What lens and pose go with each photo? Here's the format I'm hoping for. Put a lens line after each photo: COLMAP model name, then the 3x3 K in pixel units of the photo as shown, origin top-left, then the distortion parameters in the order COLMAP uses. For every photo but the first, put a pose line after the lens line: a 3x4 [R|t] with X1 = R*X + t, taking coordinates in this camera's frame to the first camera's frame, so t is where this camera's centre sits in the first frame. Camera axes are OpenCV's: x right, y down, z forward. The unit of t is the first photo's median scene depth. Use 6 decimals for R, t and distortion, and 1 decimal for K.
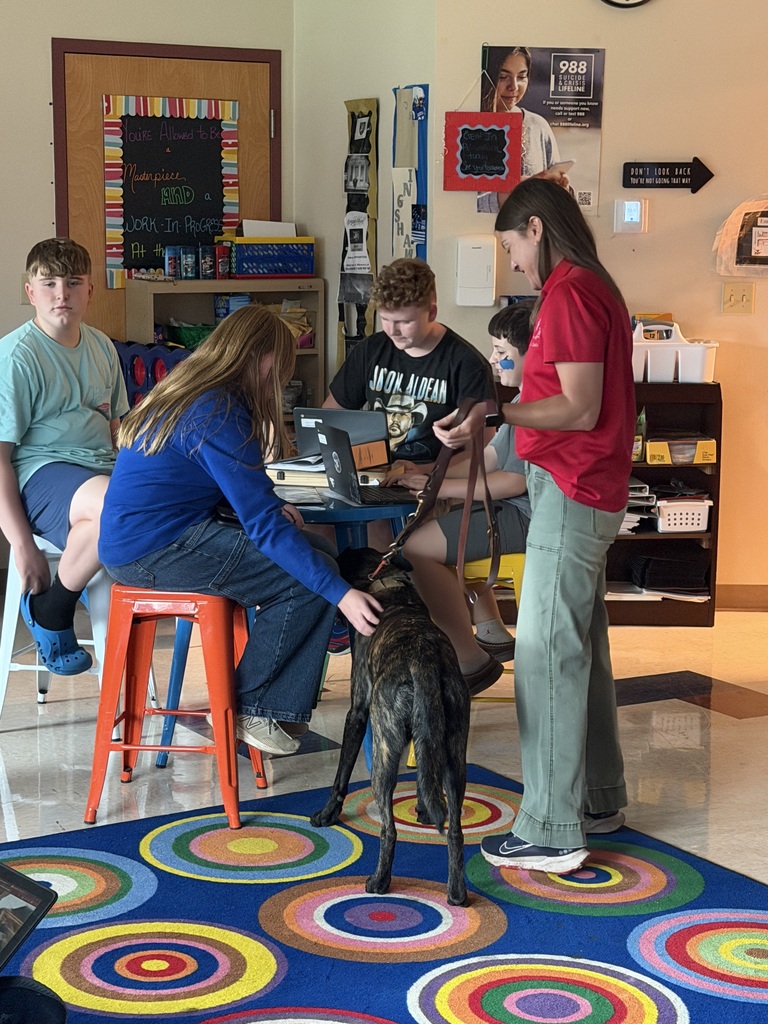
lens RADIAL K [[2041.5, 0, 381.5], [0, 2041.5, 543.0], [0, 0, 1]] dist [0.071547, 0.000000]
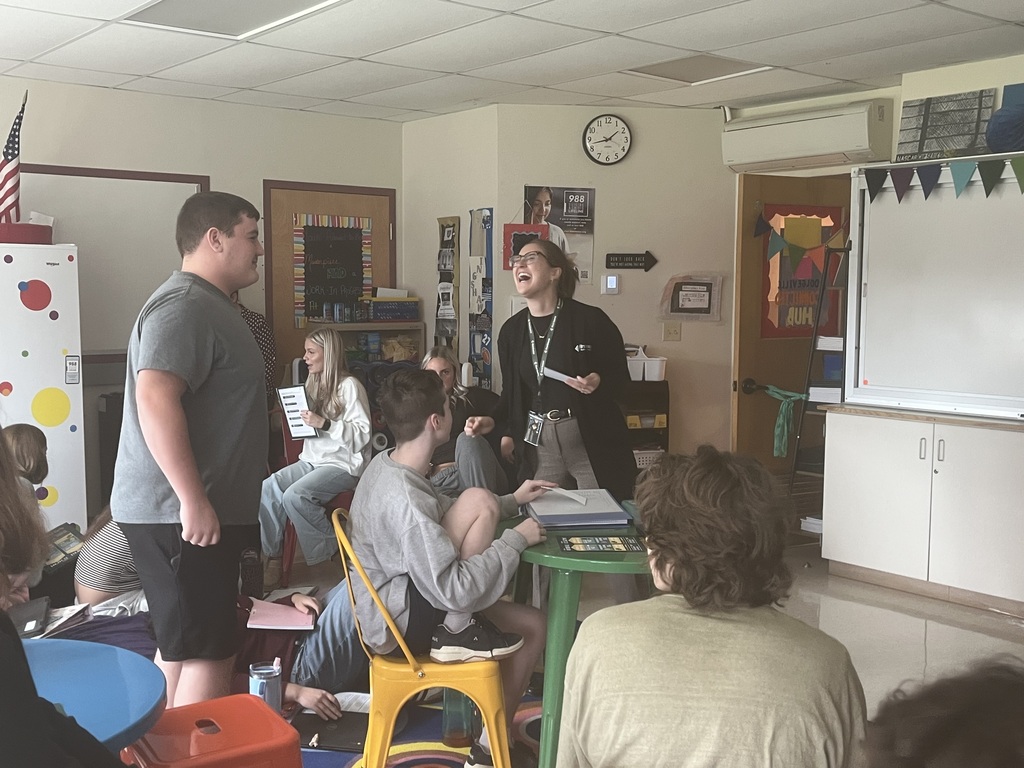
lens RADIAL K [[1105.0, 0, 514.4], [0, 1105.0, 397.7], [0, 0, 1]] dist [0.031847, 0.000000]
pose [[0.991418, -0.012755, 0.130106, -0.076078], [0.021483, 0.997594, -0.065907, -0.005467], [-0.128952, 0.068136, 0.989307, 0.094843]]
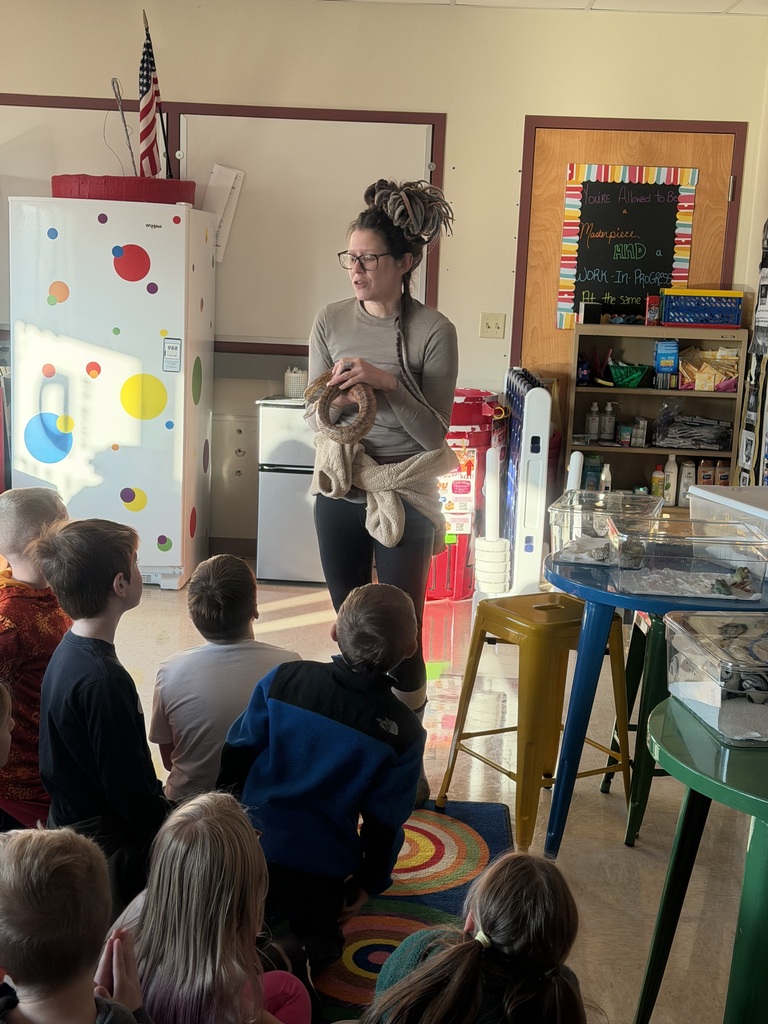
lens RADIAL K [[1424.5, 0, 385.2], [0, 1424.5, 519.4], [0, 0, 1]] dist [0.124180, 0.000000]
pose [[0.821846, 0.128730, -0.554976, 0.261813], [-0.131681, 0.990681, 0.034792, -0.030700], [0.554283, 0.044487, 0.831138, 0.262849]]
